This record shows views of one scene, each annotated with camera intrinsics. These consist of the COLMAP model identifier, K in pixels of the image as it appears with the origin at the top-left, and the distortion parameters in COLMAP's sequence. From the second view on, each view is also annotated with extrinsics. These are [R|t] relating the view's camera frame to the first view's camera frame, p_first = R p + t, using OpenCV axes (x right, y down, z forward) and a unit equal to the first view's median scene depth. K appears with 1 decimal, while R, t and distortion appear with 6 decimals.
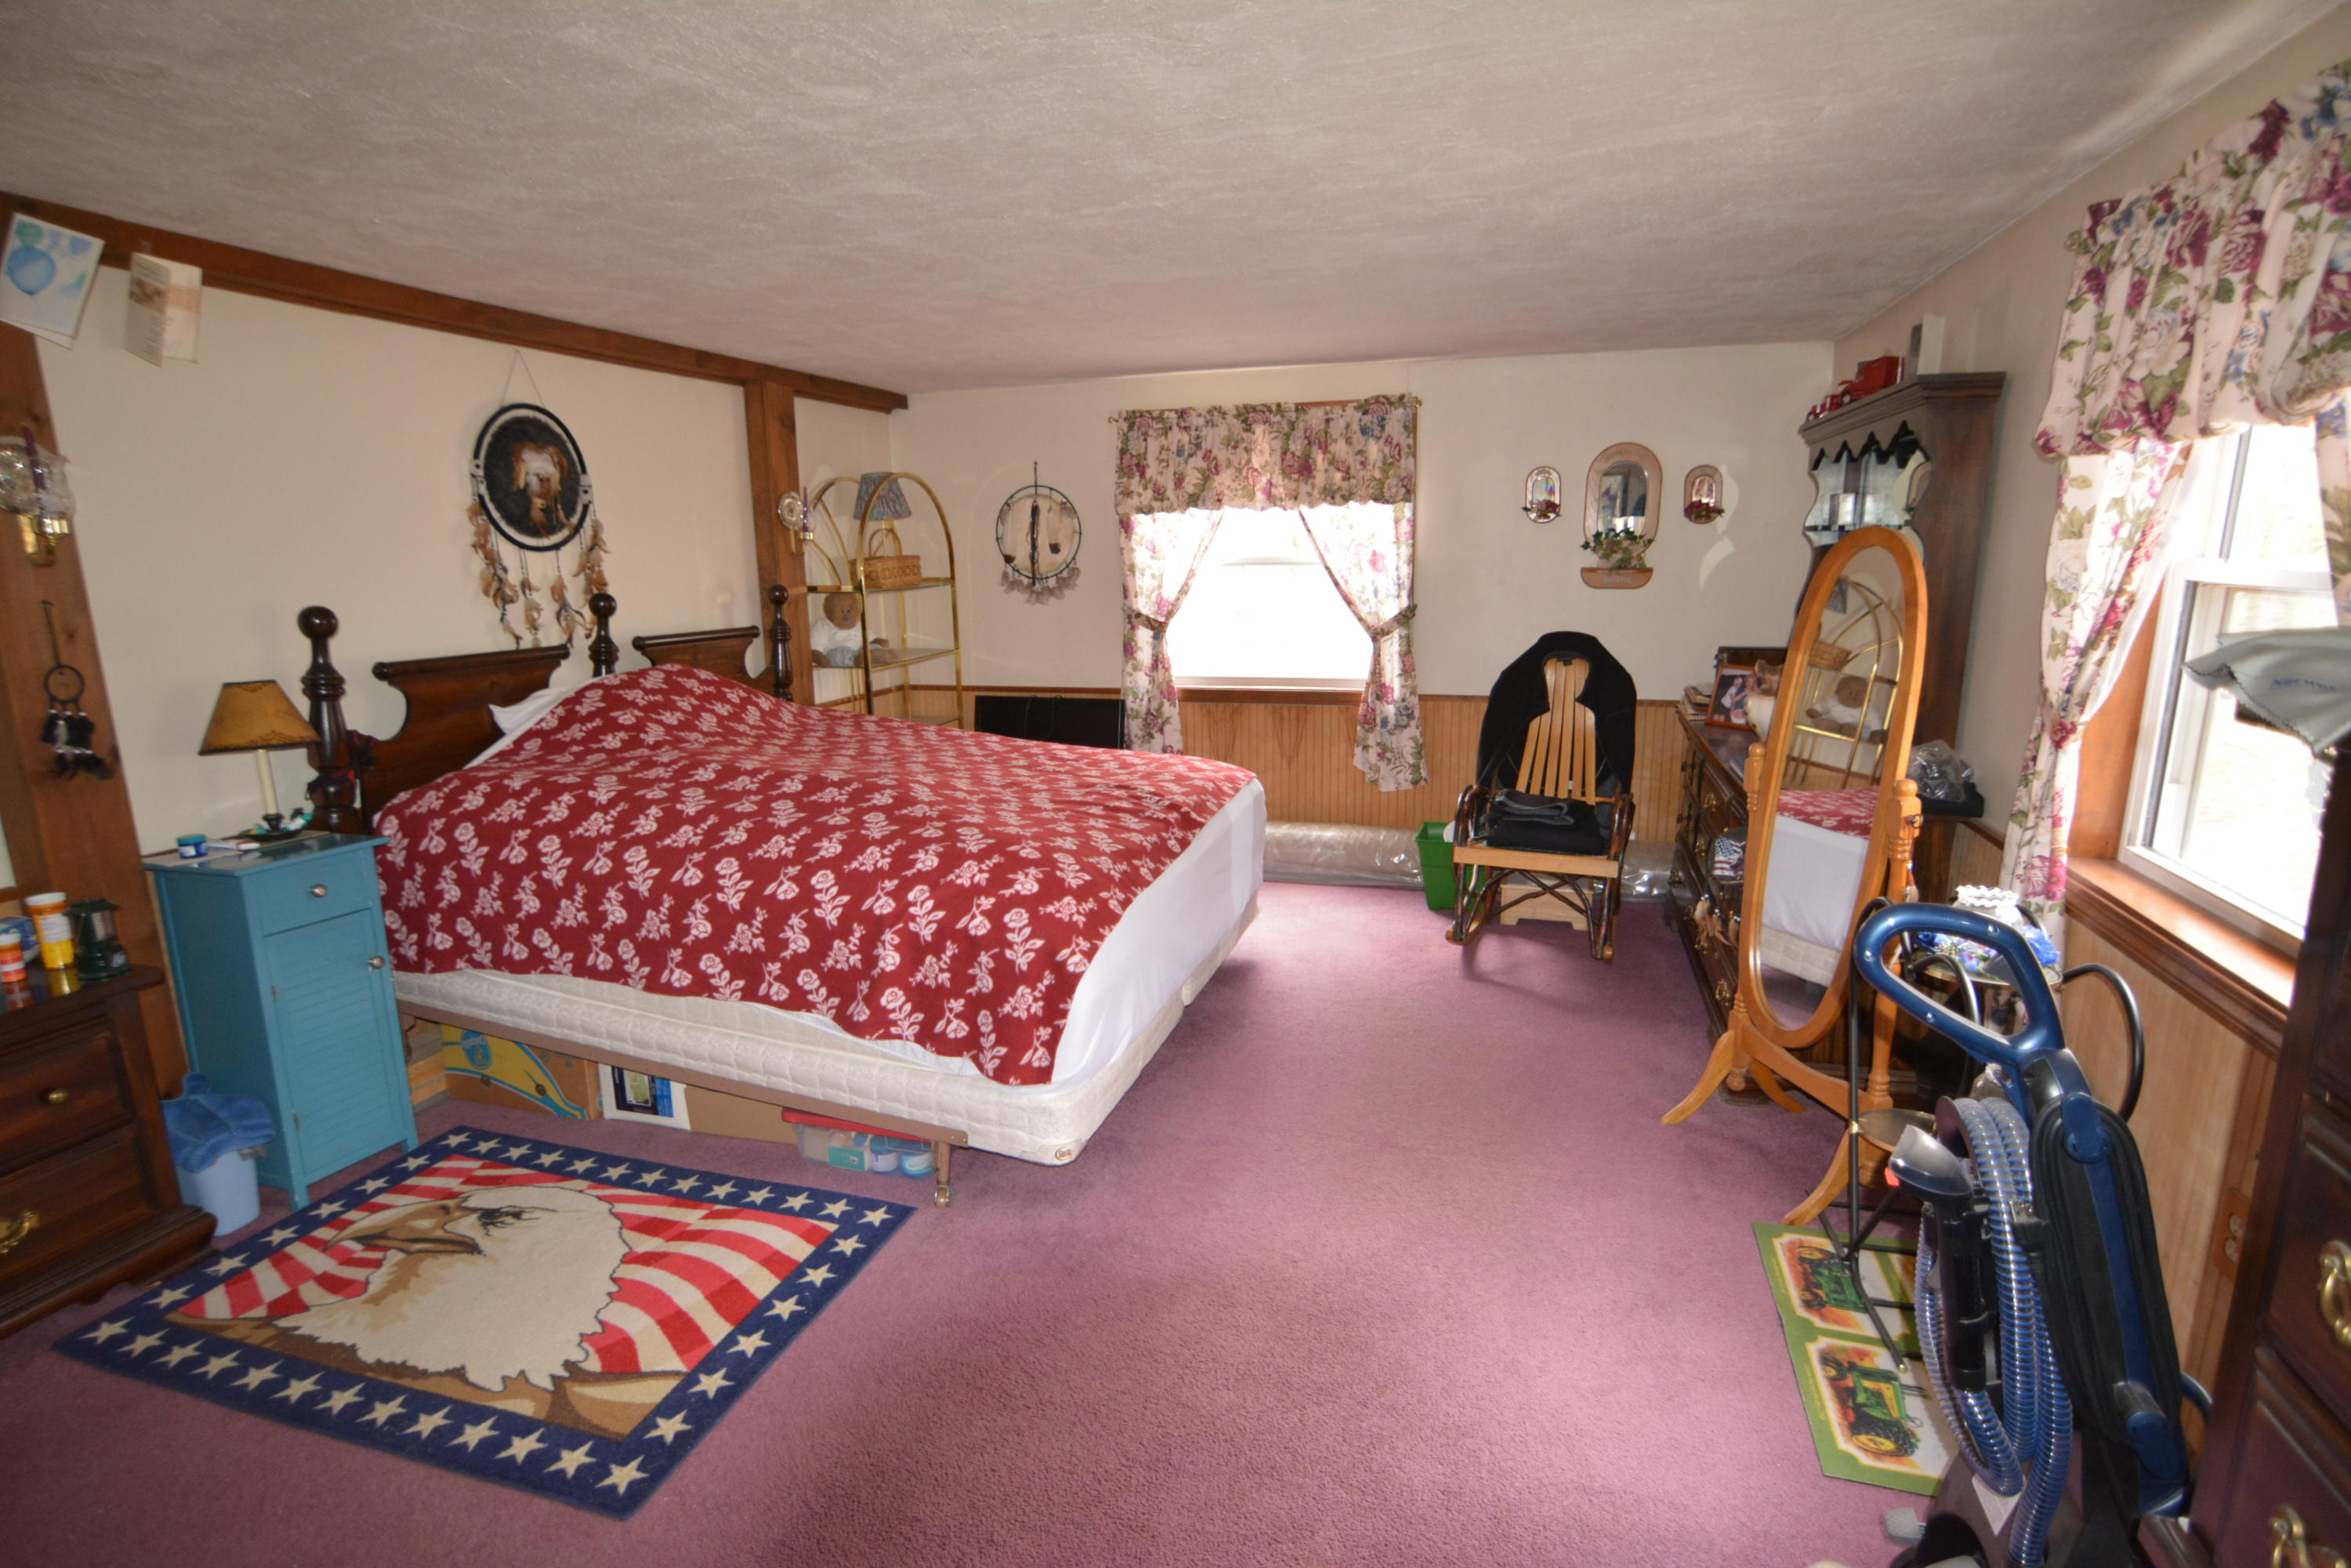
lens RADIAL K [[1196.6, 0, 1175.5], [0, 1196.6, 784.0], [0, 0, 1]] dist [-0.034284, 0.009679]
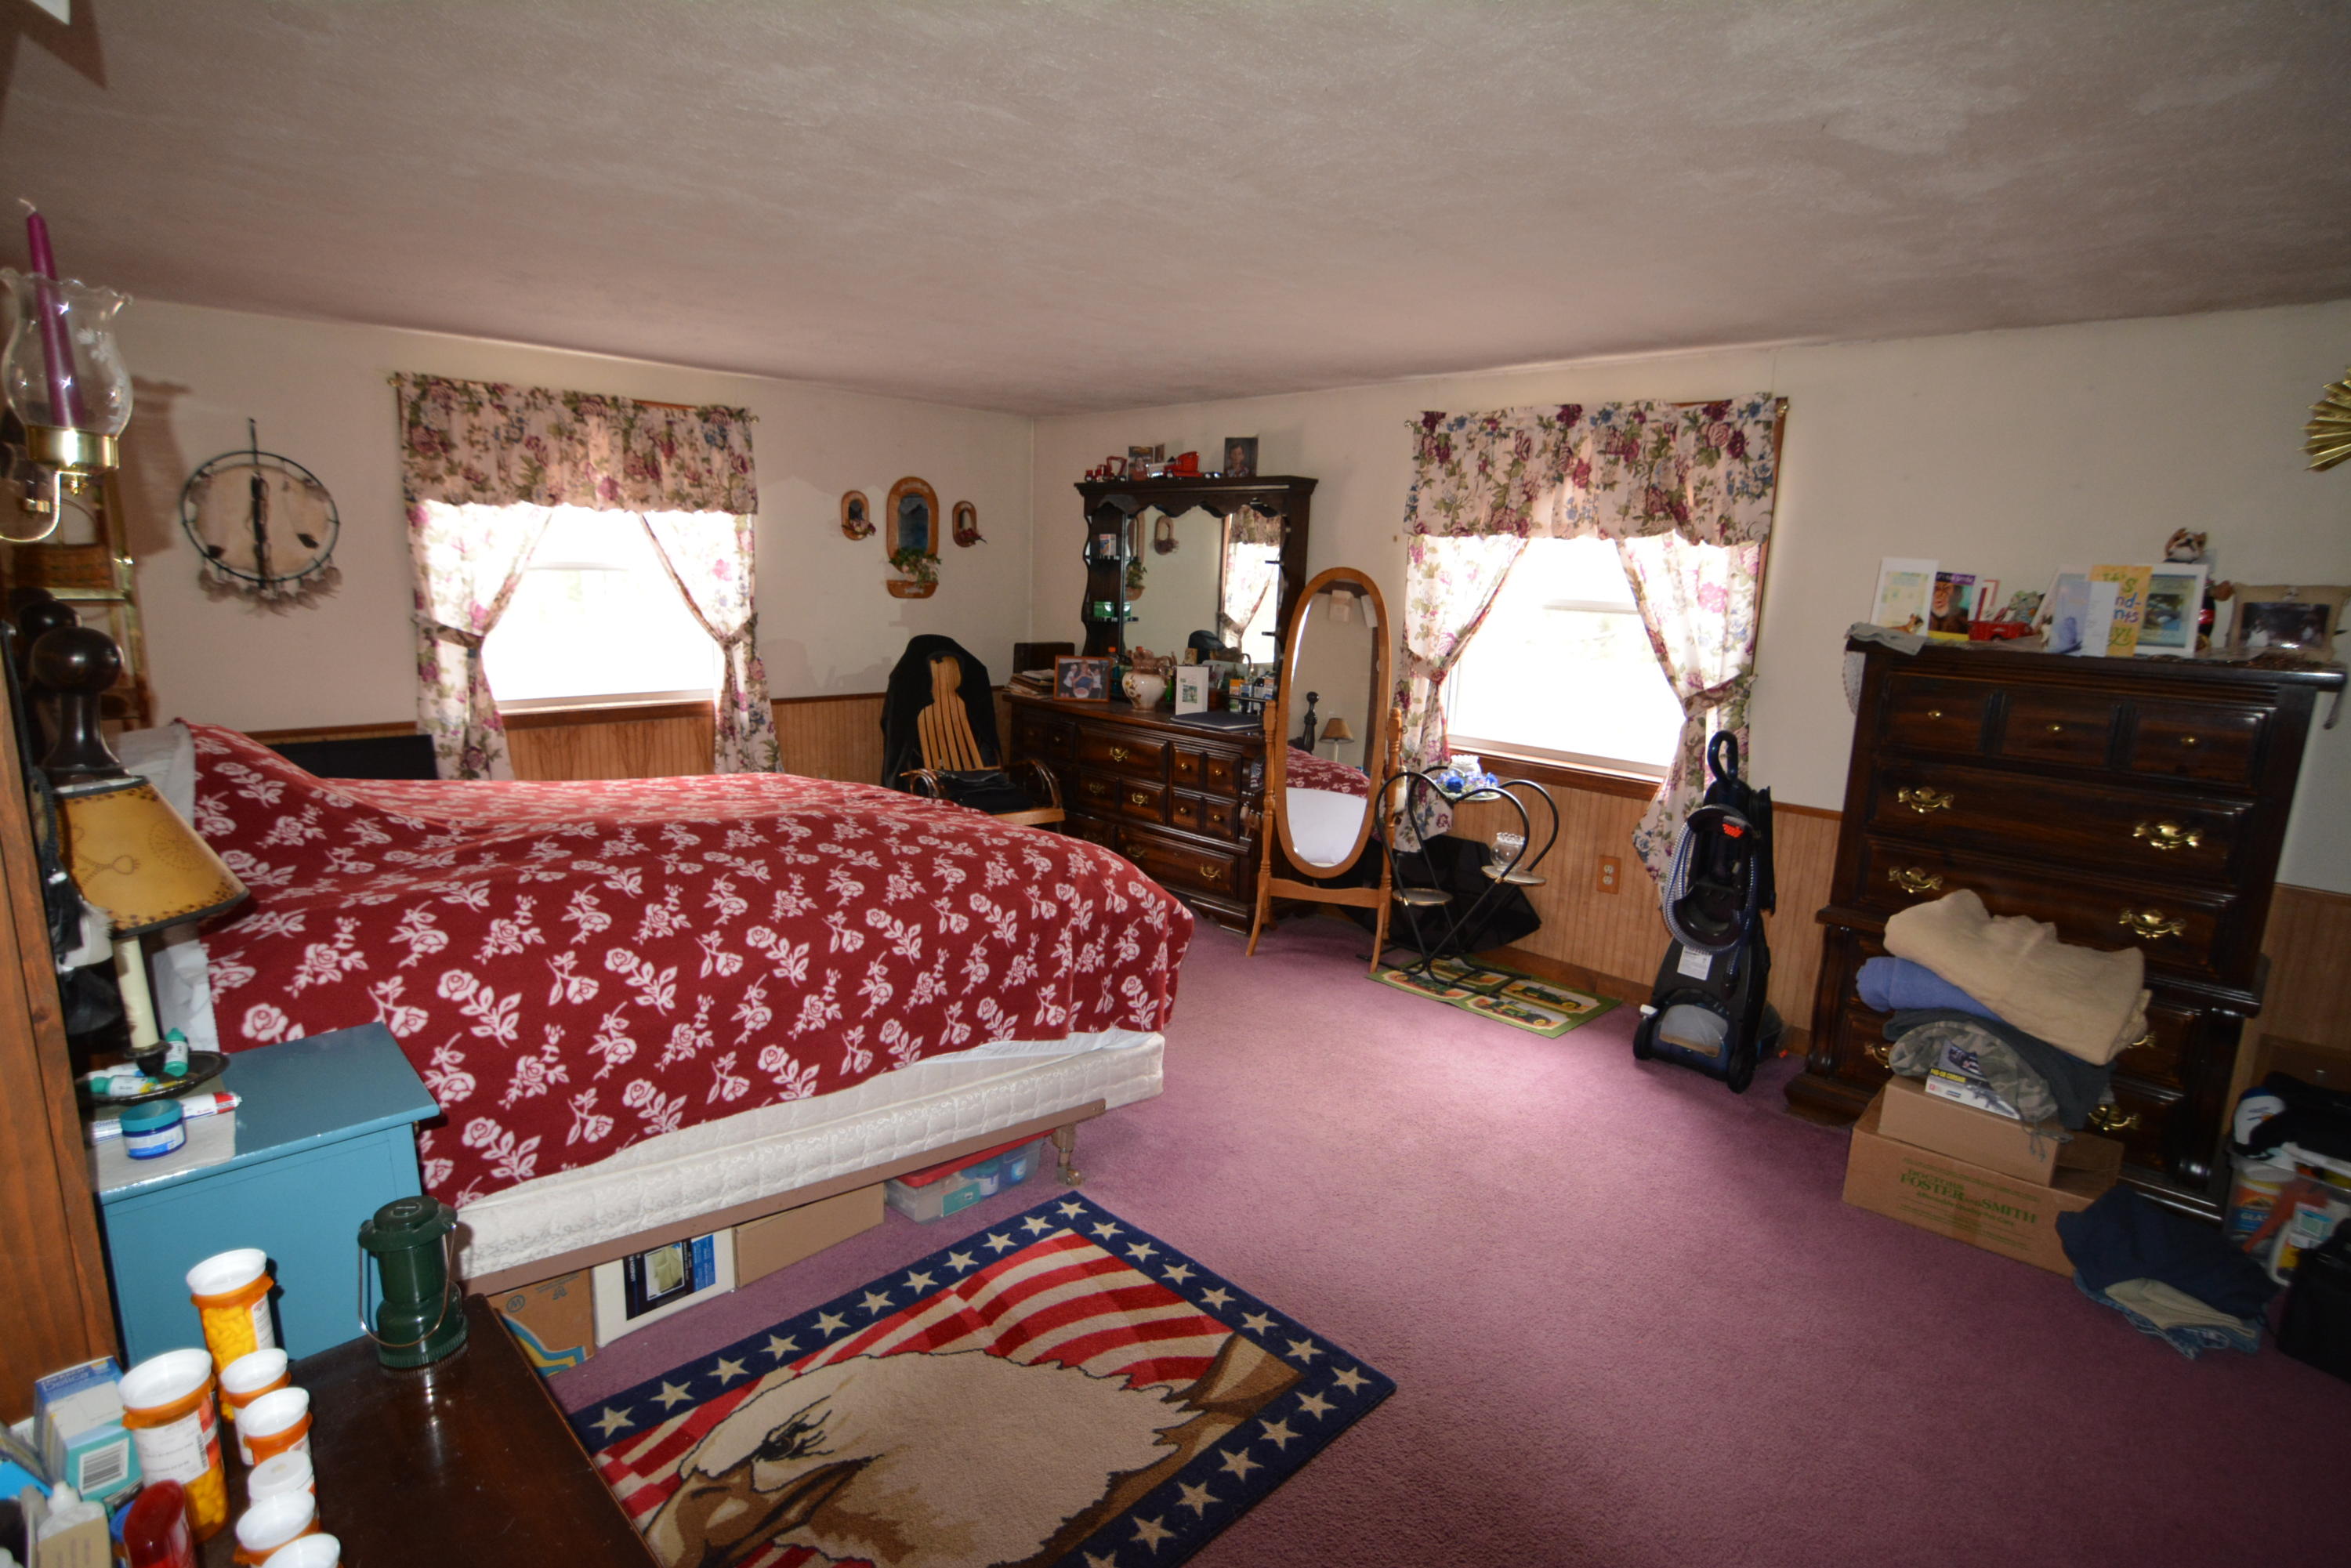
lens RADIAL K [[1196.6, 0, 1175.5], [0, 1196.6, 784.0], [0, 0, 1]] dist [-0.034284, 0.009679]
pose [[0.455294, -0.130622, 0.880707, -0.563658], [0.132213, 0.988131, 0.078205, -0.036981], [-0.880470, 0.080834, 0.467160, 0.213521]]
